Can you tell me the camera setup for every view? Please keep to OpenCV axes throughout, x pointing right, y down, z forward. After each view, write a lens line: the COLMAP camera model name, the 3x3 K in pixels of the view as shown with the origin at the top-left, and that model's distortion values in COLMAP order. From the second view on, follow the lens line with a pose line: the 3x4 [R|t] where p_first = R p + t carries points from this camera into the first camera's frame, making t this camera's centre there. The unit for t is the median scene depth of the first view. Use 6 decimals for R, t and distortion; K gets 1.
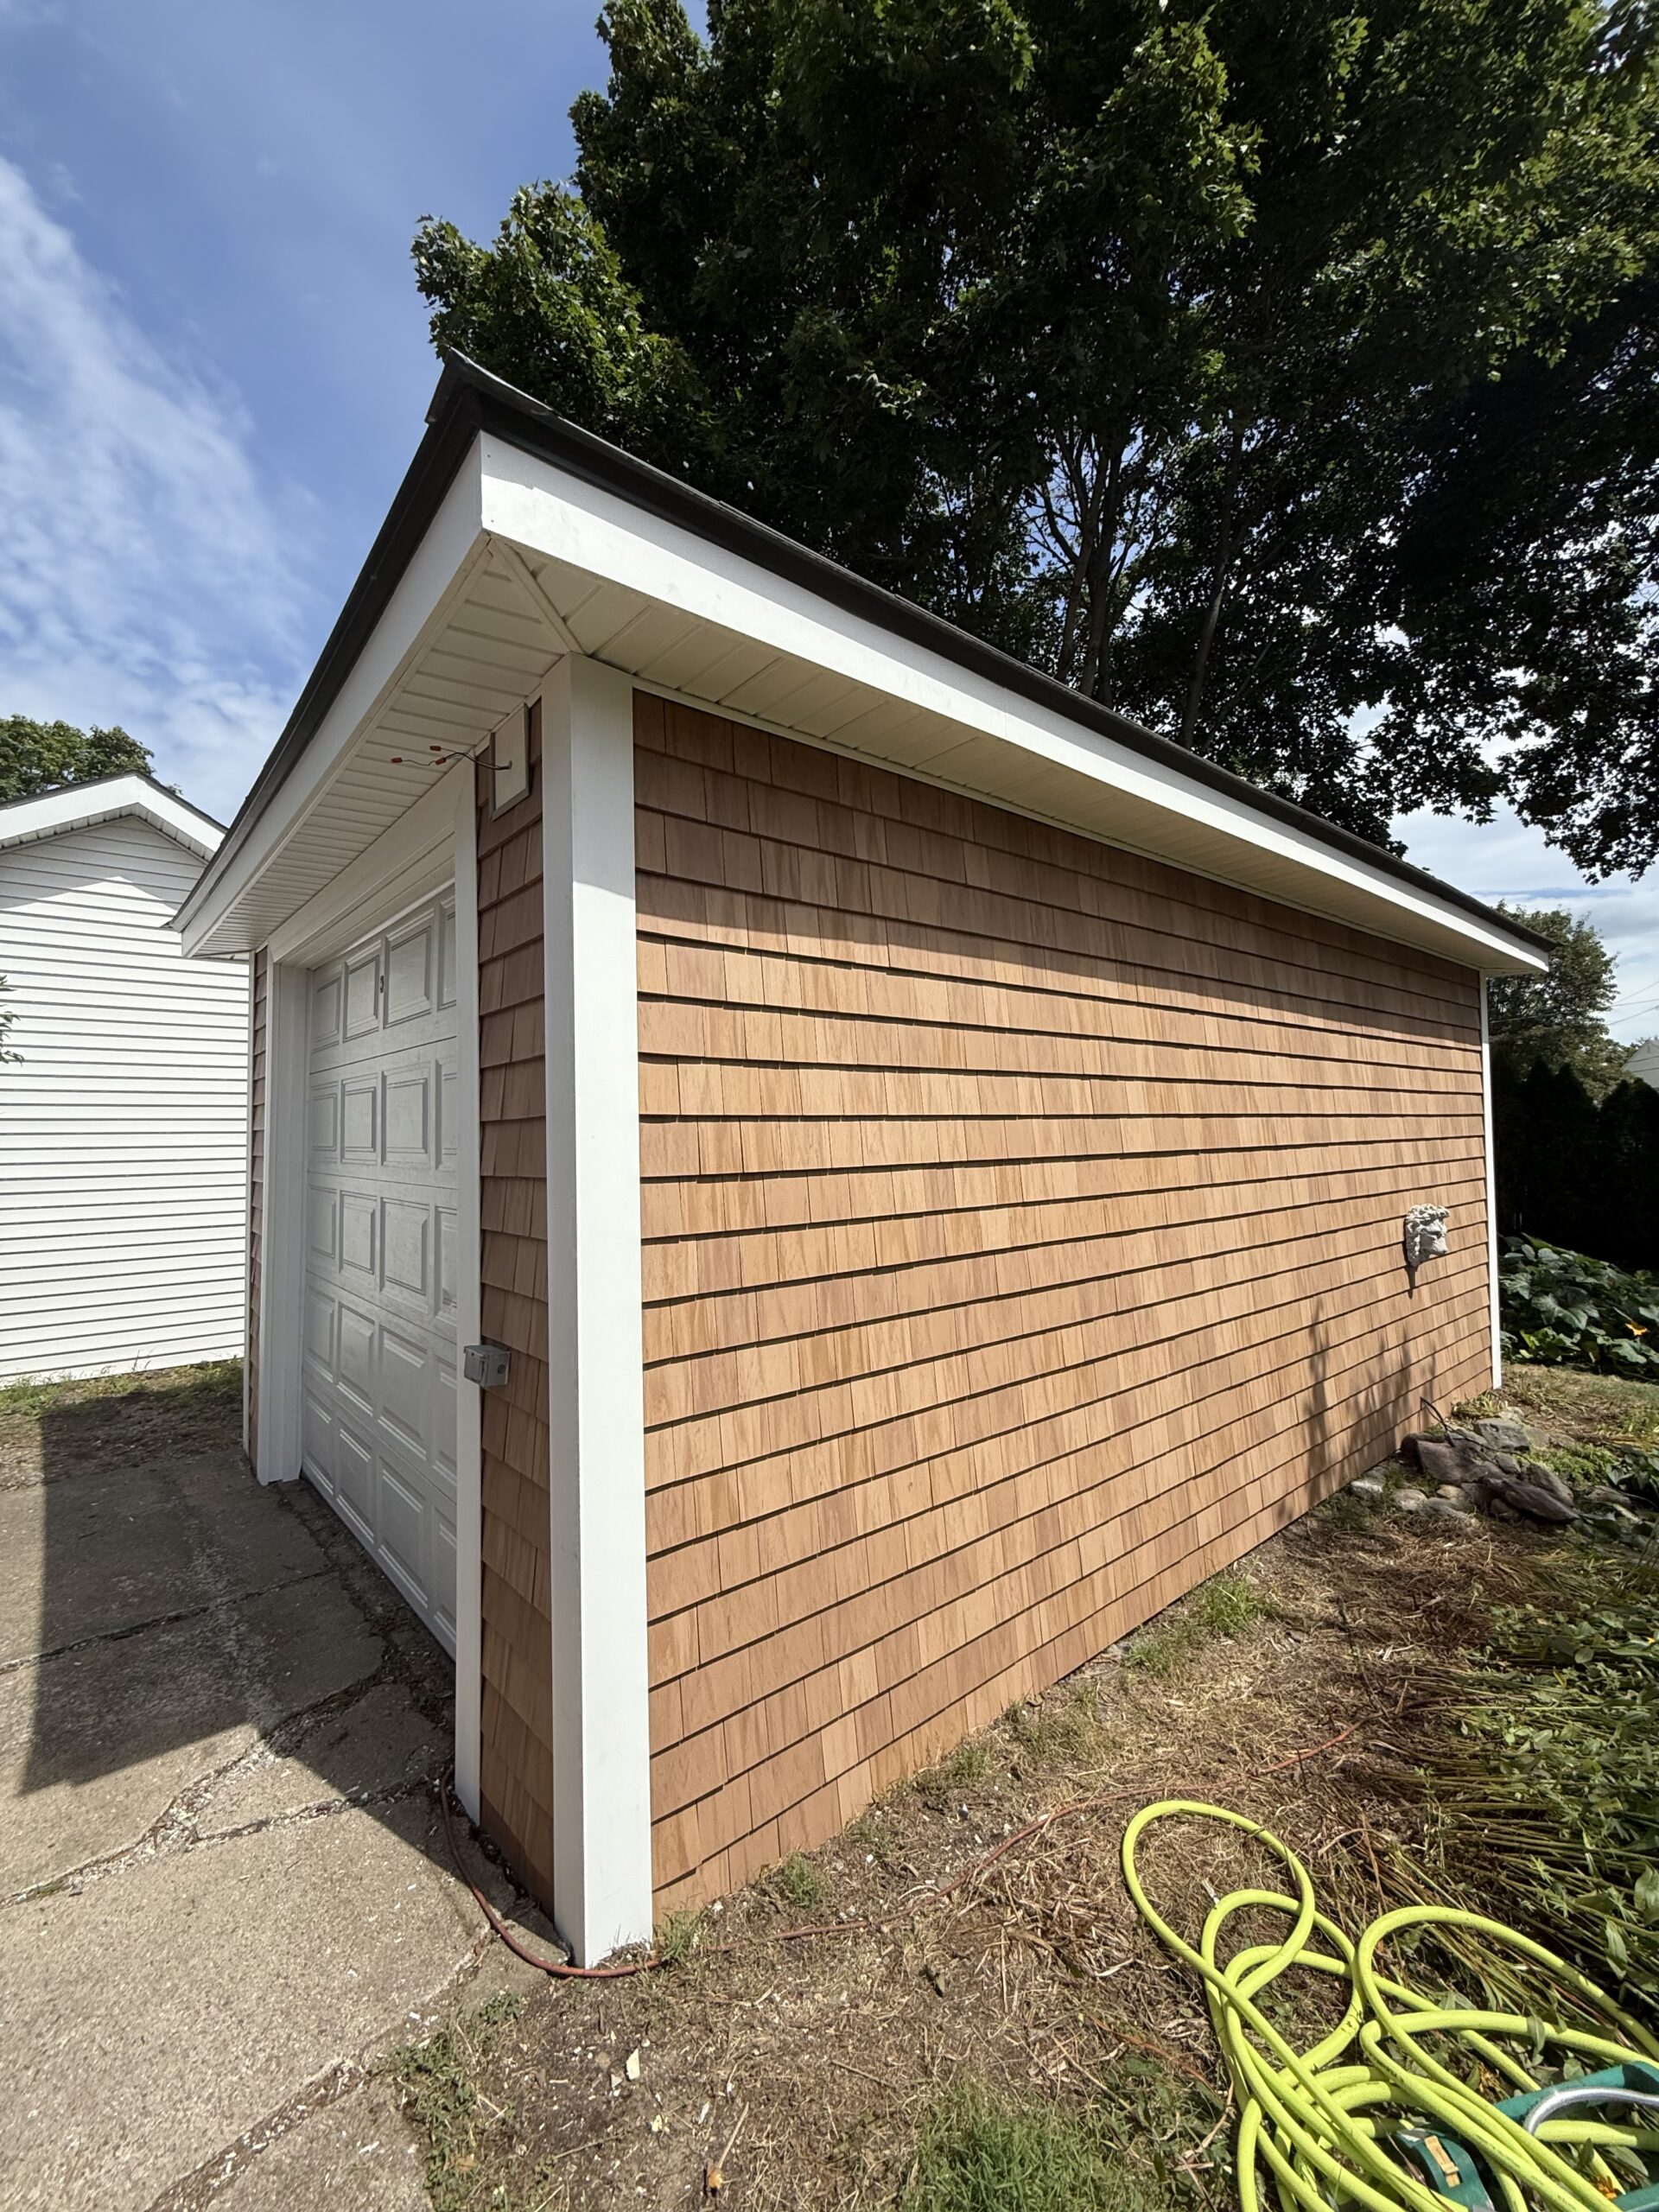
lens RADIAL K [[874.0, 0, 828.0], [0, 874.0, 1107.3], [0, 0, 1]] dist [-0.003520, 0.000447]
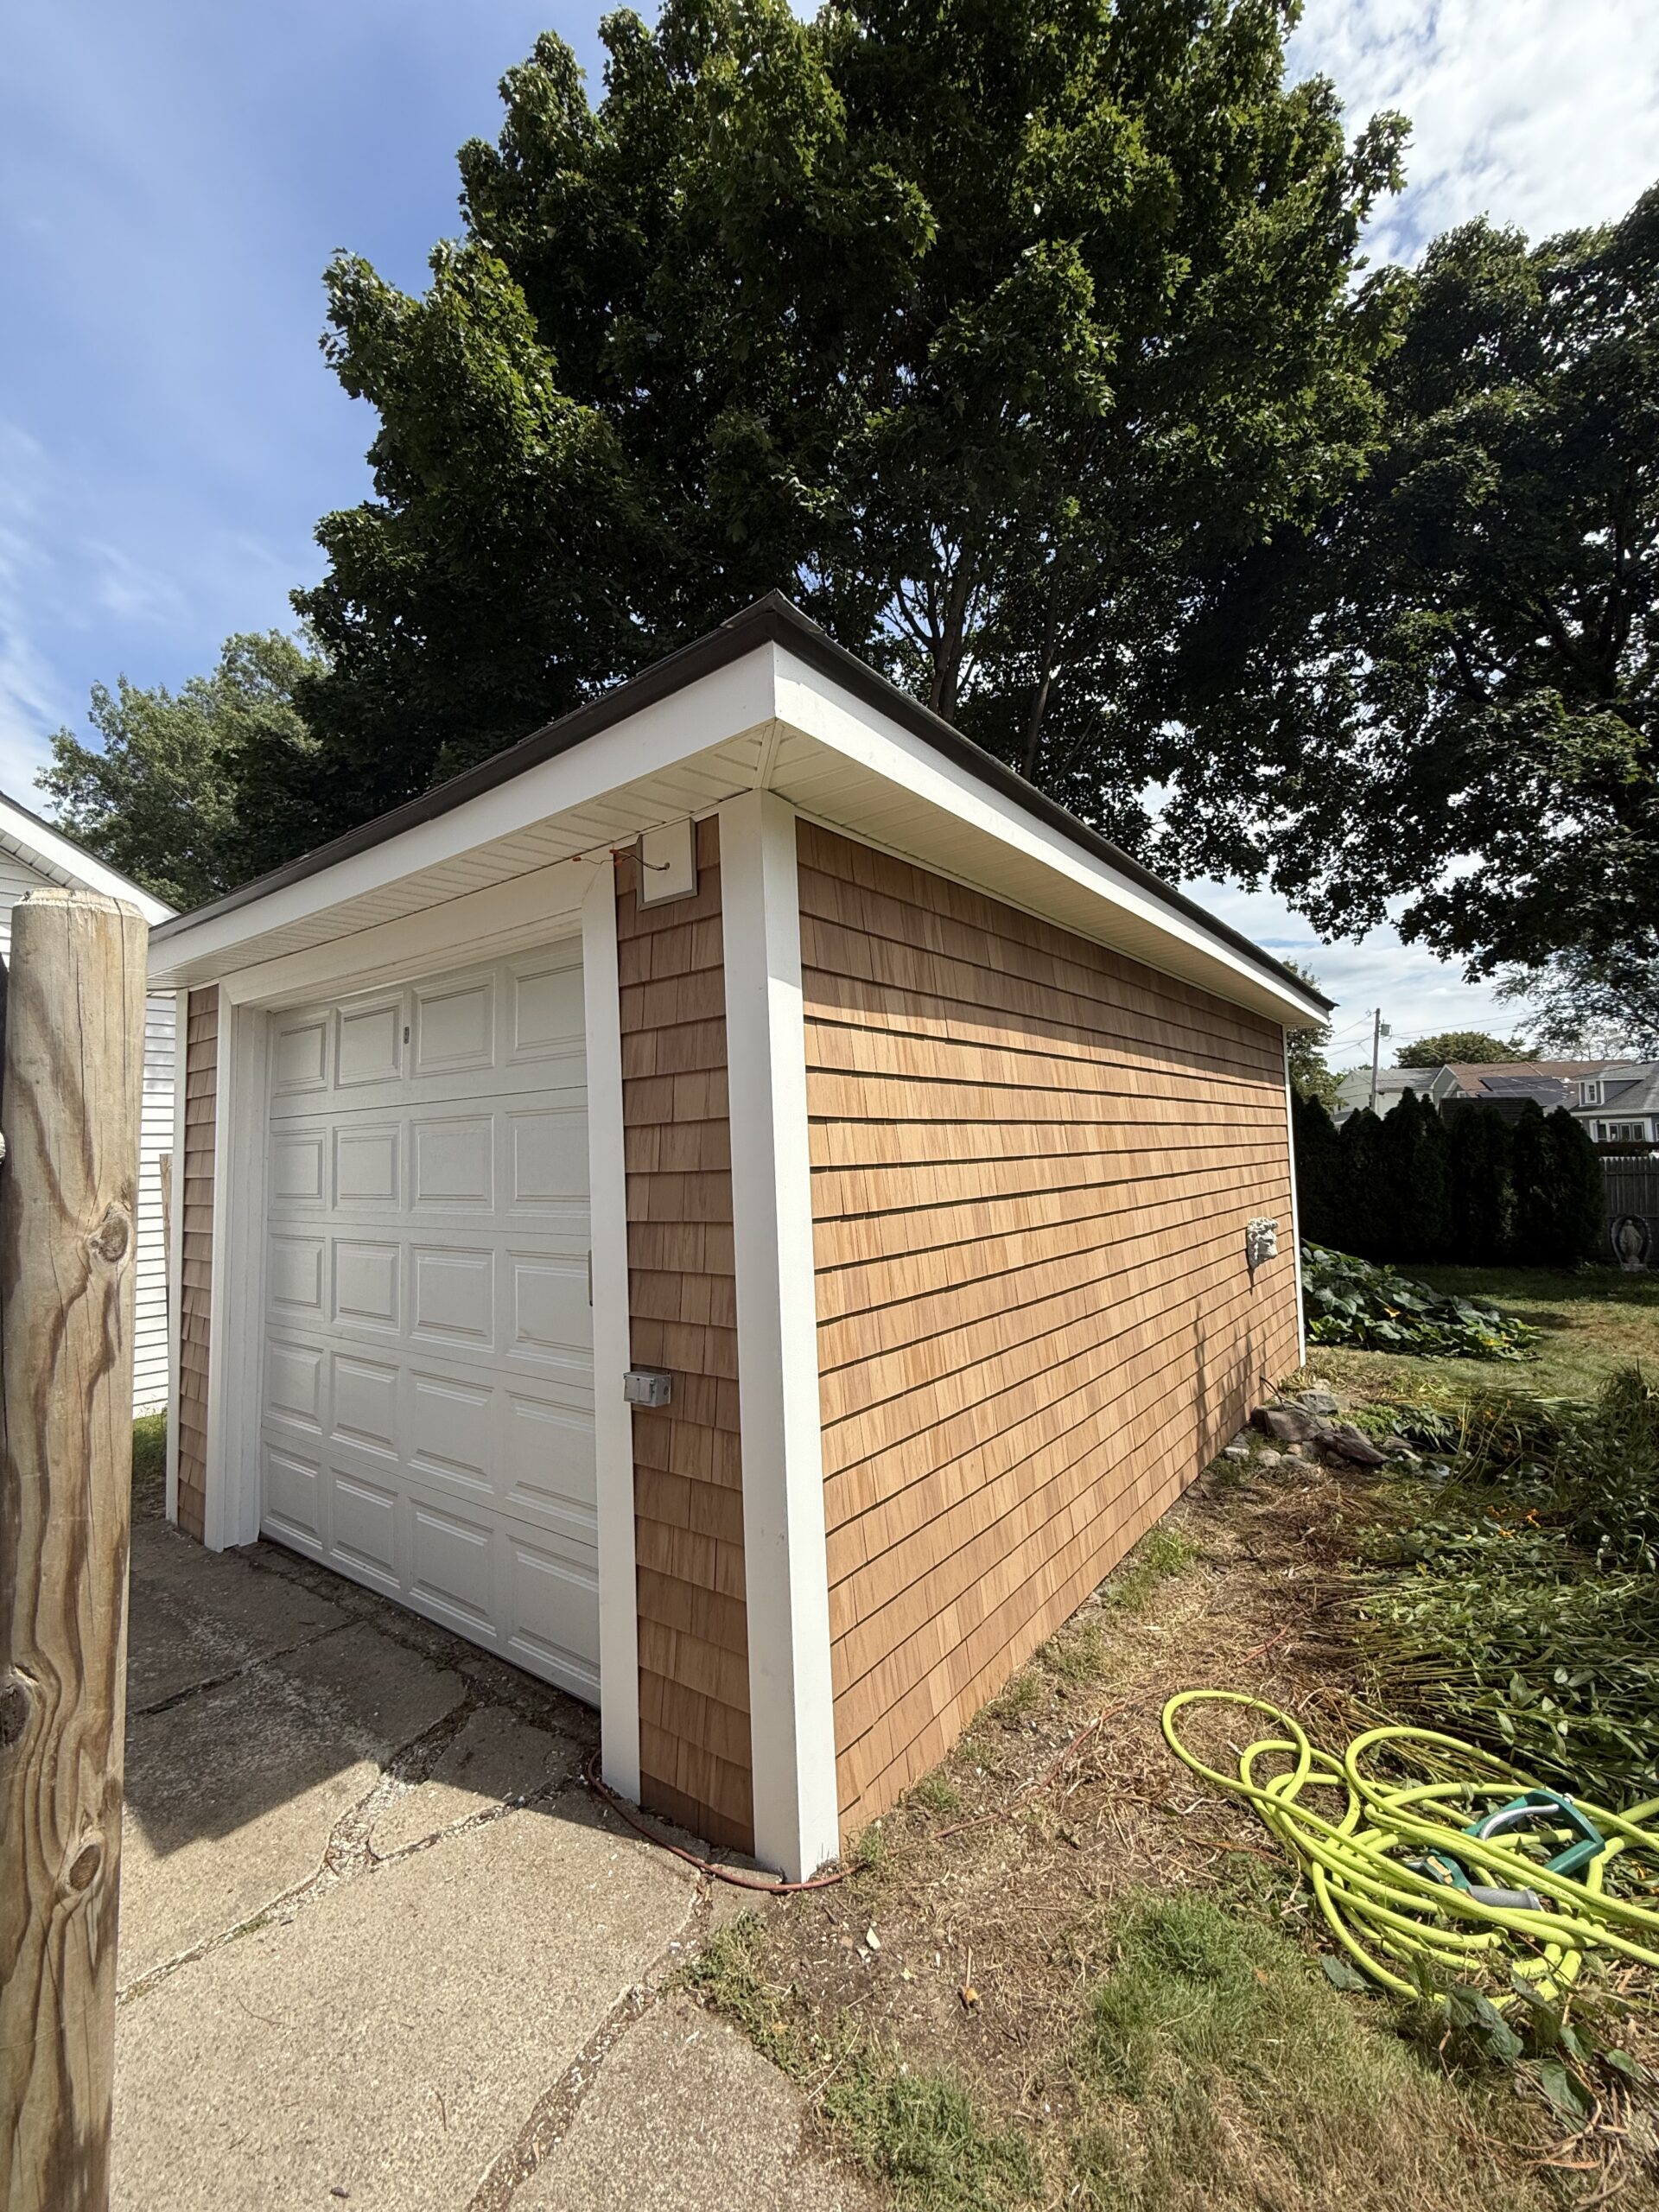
lens RADIAL K [[874.0, 0, 826.3], [0, 874.0, 1108.4], [0, 0, 1]] dist [-0.003520, 0.000447]
pose [[0.976977, -0.004287, 0.213302, -0.278258], [0.010398, 0.999567, -0.027537, -0.024143], [-0.213092, 0.029120, 0.976598, -0.117212]]
